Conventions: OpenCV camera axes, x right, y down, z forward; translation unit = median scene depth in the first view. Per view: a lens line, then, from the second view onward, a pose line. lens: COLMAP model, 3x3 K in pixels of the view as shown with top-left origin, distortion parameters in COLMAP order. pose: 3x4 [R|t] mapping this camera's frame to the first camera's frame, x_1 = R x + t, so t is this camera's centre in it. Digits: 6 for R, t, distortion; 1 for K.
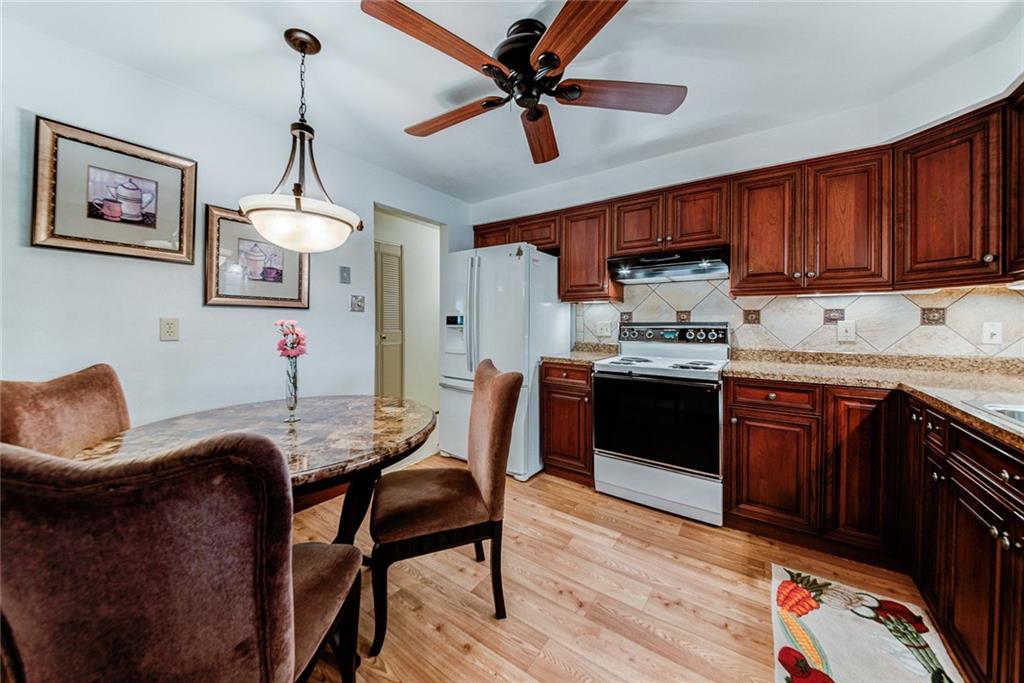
lens RADIAL K [[360.9, 0, 508.9], [0, 360.9, 323.9], [0, 0, 1]] dist [0.000344, -0.000068]
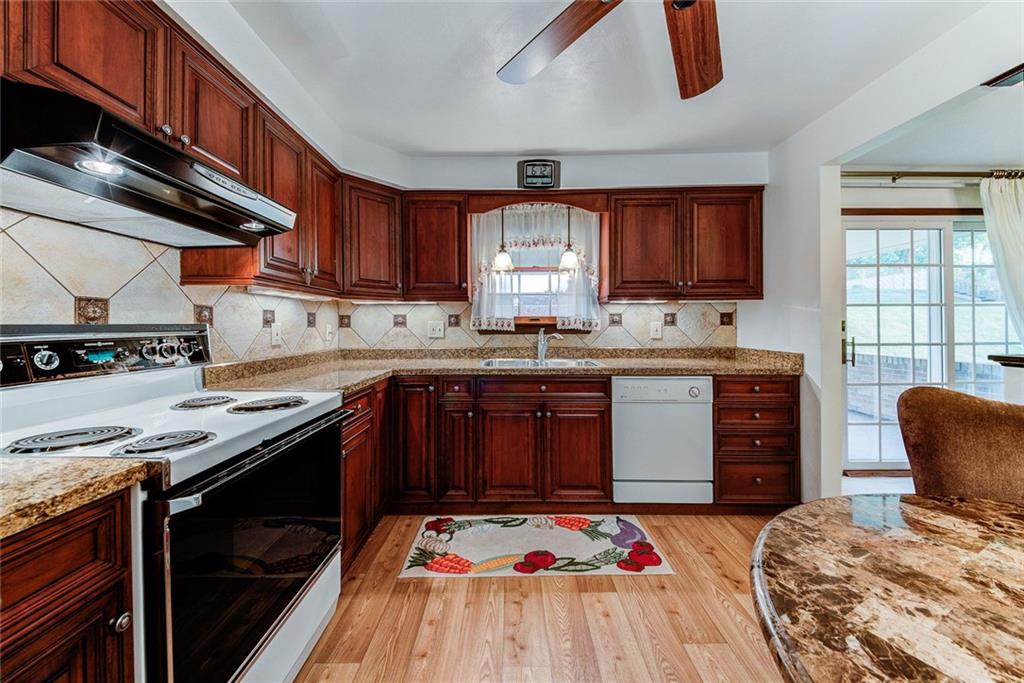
lens RADIAL K [[360.9, 0, 508.9], [0, 360.9, 323.9], [0, 0, 1]] dist [0.000344, -0.000068]
pose [[-0.577684, 0.003586, 0.816252, -0.175415], [0.005859, 0.999983, -0.000247, -0.003009], [-0.816239, 0.004640, -0.577695, 1.035780]]
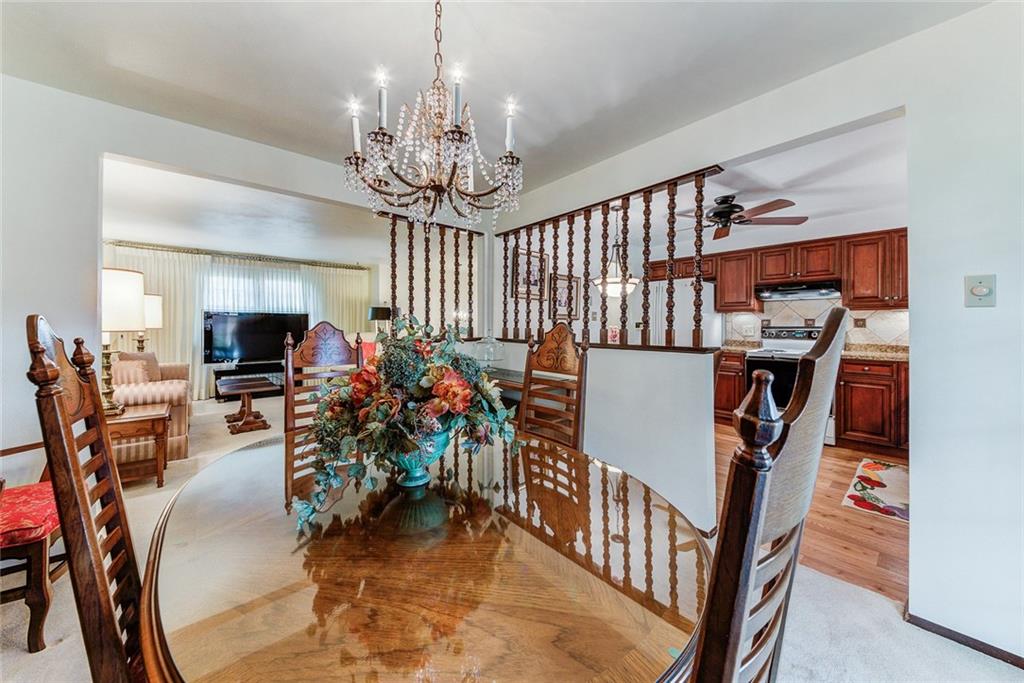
lens RADIAL K [[370.8, 0, 515.8], [0, 370.8, 324.8], [0, 0, 1]] dist [-0.000885, -0.000105]
pose [[0.972772, -0.001140, -0.231763, -0.440606], [-0.000438, 0.999977, -0.006757, -0.000037], [0.231765, 0.006675, 0.972749, -0.989776]]
